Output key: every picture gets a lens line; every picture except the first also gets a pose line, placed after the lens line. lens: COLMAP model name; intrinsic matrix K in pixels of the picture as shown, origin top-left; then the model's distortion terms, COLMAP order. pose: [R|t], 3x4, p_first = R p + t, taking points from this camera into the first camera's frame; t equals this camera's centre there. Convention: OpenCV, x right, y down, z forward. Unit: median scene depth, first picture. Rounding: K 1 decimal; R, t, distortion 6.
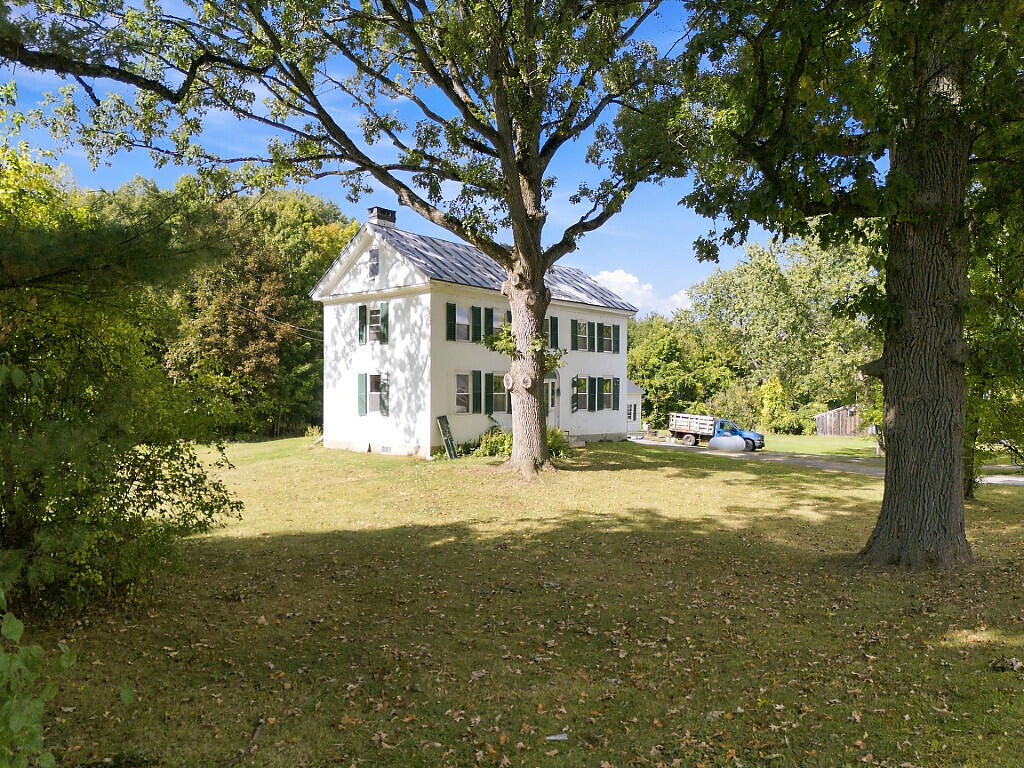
lens RADIAL K [[728.5, 0, 513.5], [0, 728.5, 386.3], [0, 0, 1]] dist [0.041761, -0.029474]
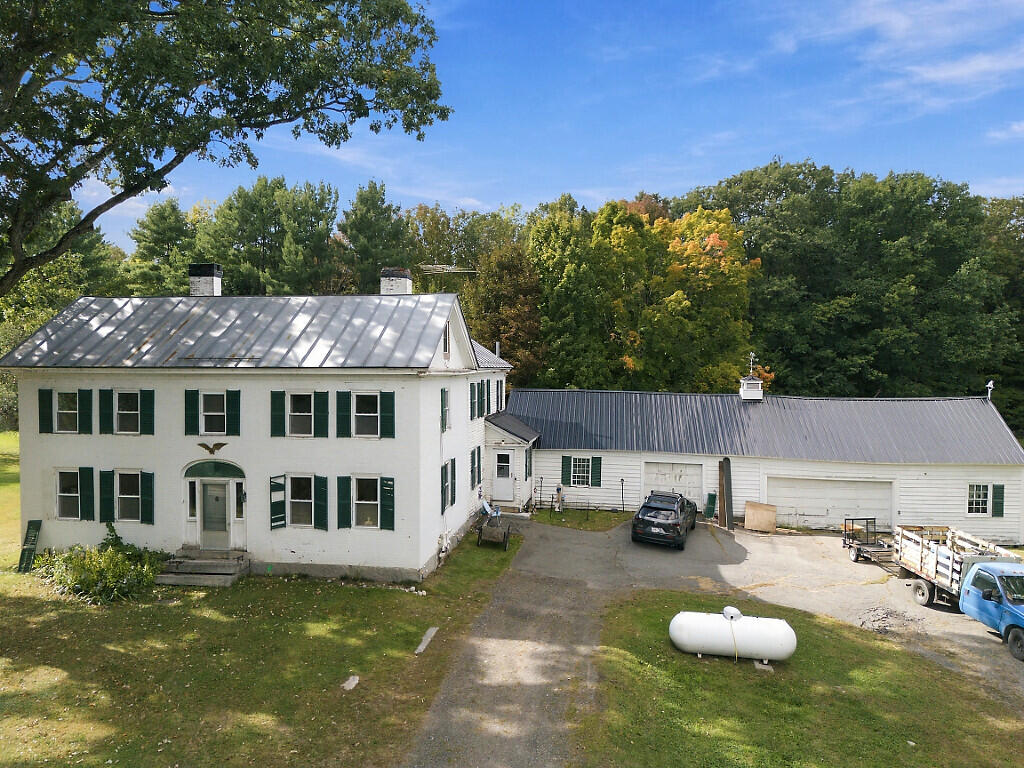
lens RADIAL K [[728.5, 0, 515.6], [0, 728.5, 378.8], [0, 0, 1]] dist [0.041761, -0.029474]
pose [[0.543749, 0.023640, -0.838915, 0.898164], [0.008677, 0.999391, 0.033787, -0.144923], [0.839203, -0.025651, 0.543213, 0.971237]]
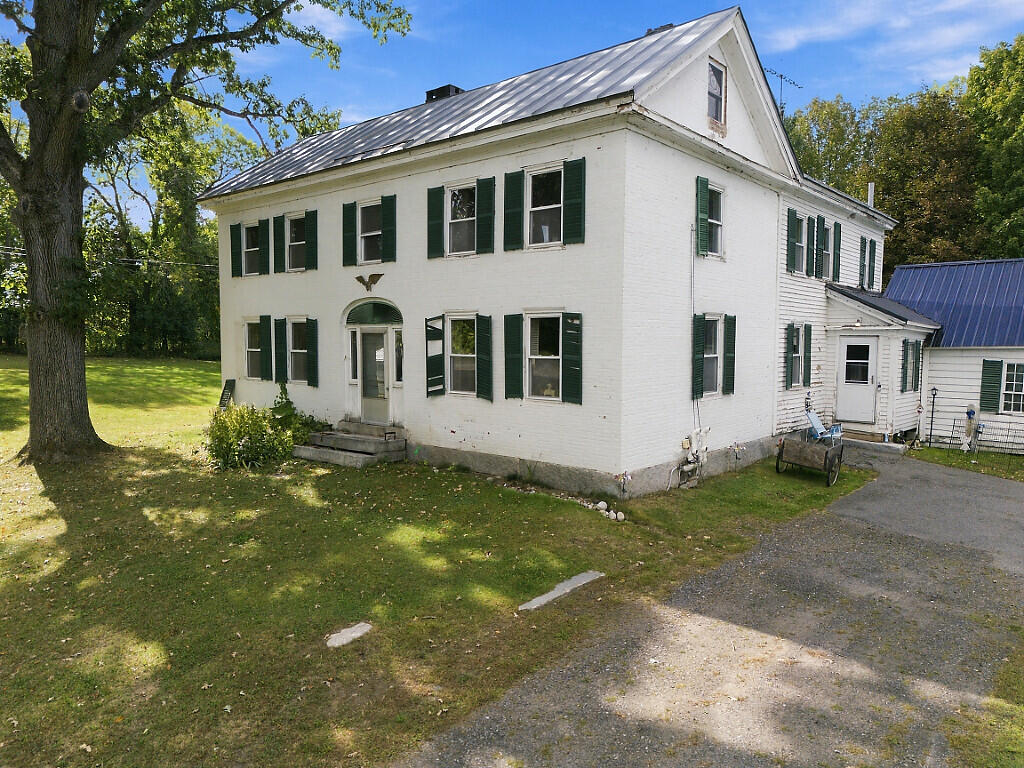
lens RADIAL K [[728.5, 0, 511.7], [0, 728.5, 384.2], [0, 0, 1]] dist [0.041761, -0.029474]
pose [[0.014499, 0.063090, -0.997903, 0.627130], [0.007246, 0.997975, 0.063200, -0.000560], [0.999869, -0.008148, 0.014012, 1.229440]]
